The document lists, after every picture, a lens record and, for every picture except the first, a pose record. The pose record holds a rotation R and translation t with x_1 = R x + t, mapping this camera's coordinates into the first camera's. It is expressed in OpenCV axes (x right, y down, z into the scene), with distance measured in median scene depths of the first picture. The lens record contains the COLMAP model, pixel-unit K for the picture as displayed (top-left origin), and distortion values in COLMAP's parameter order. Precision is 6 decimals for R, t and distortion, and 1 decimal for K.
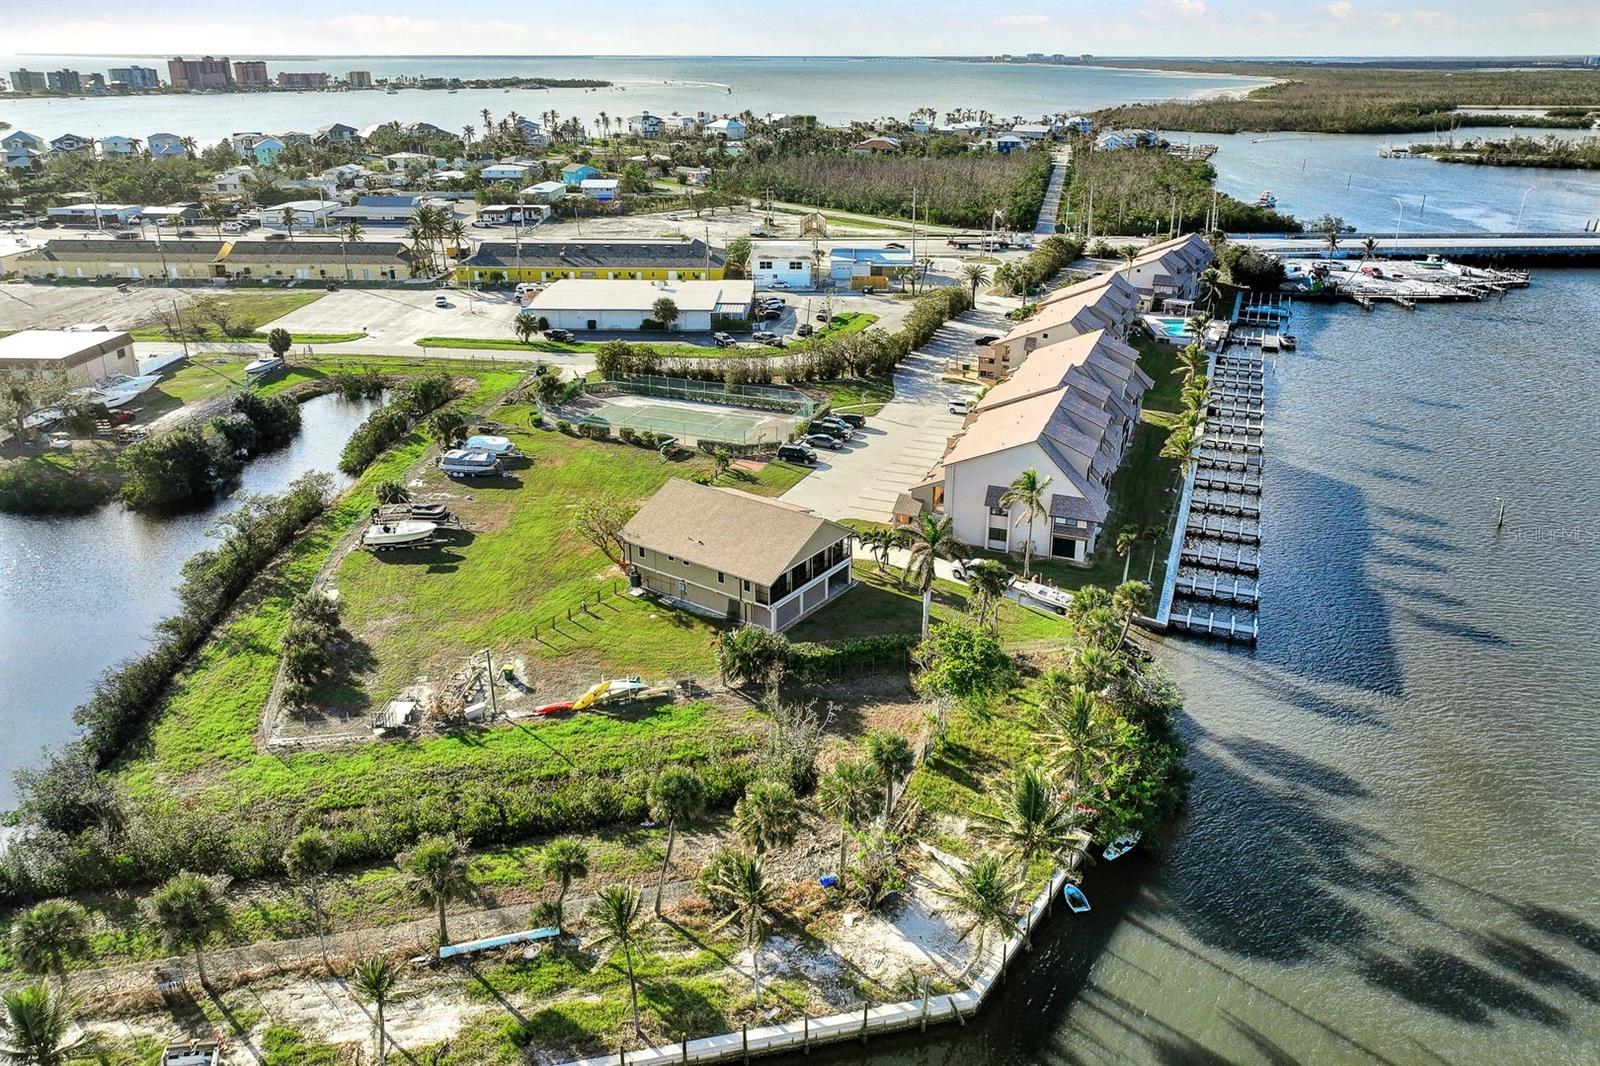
lens RADIAL K [[1038.5, 0, 800.0], [0, 1038.5, 533.0], [0, 0, 1]] dist [0.005993, 0.003487]
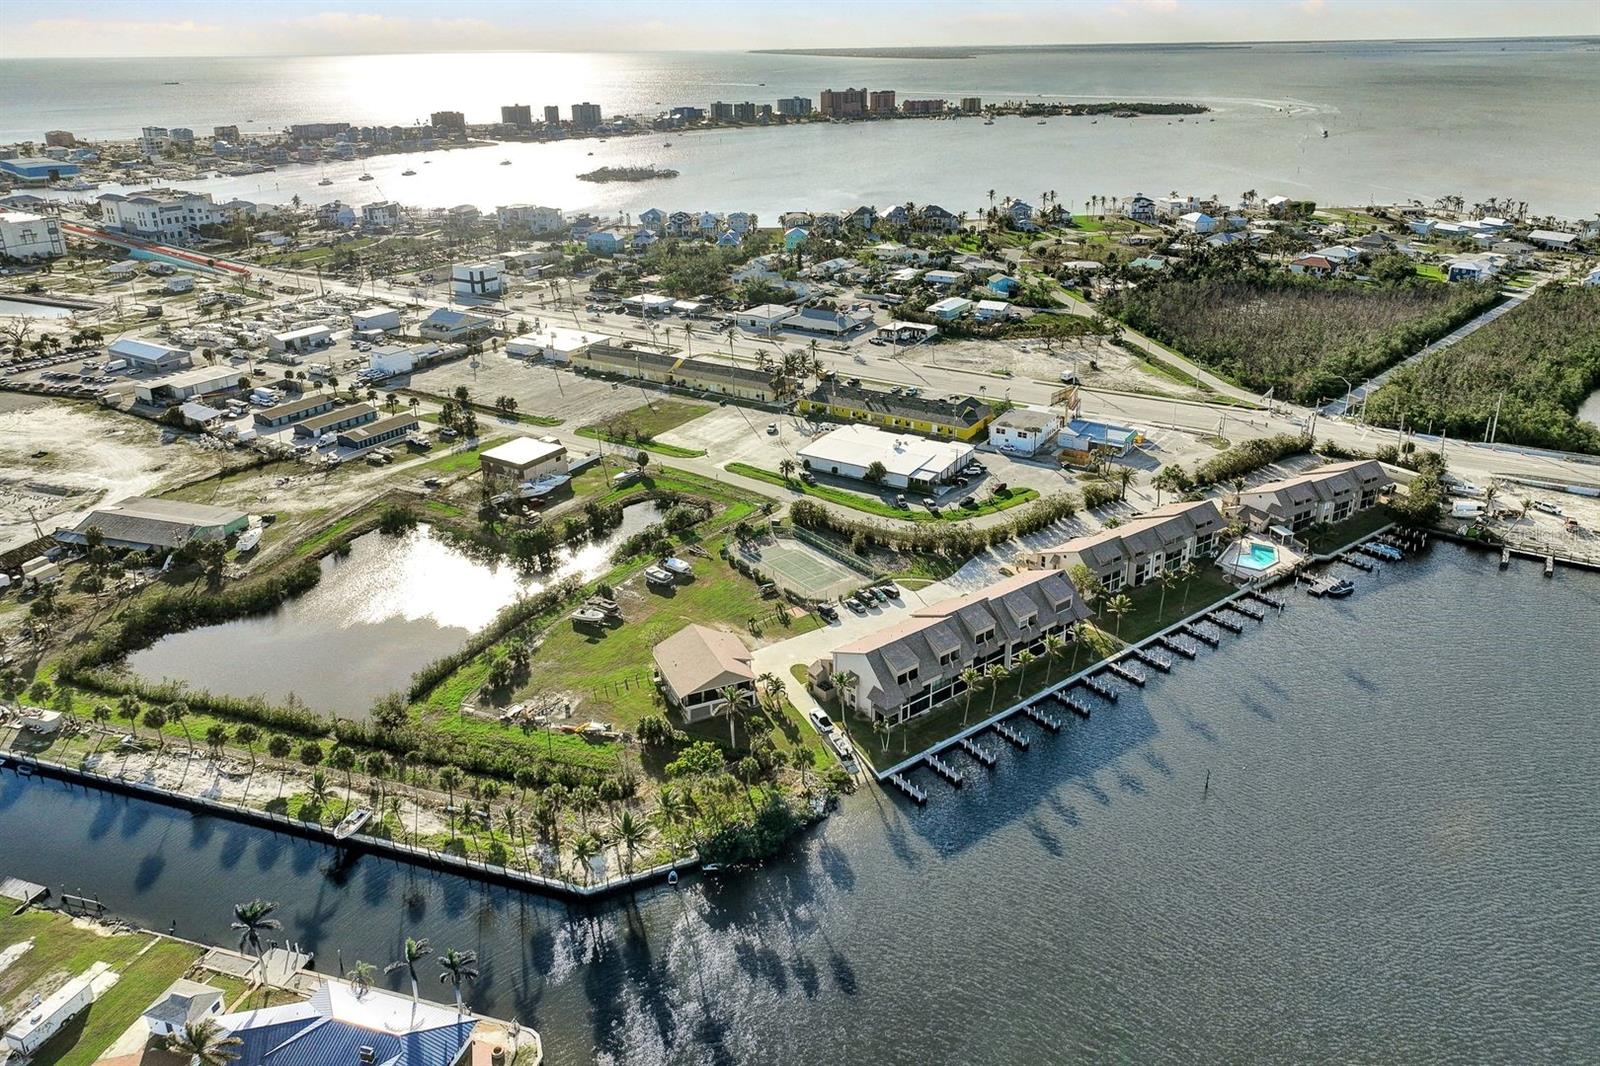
lens RADIAL K [[1038.5, 0, 800.0], [0, 1038.5, 533.0], [0, 0, 1]] dist [0.005993, 0.003487]
pose [[0.859478, 0.187602, -0.475502, 0.574550], [-0.190972, 0.980708, 0.041739, -0.209183], [0.474159, 0.054934, 0.878724, -0.349073]]
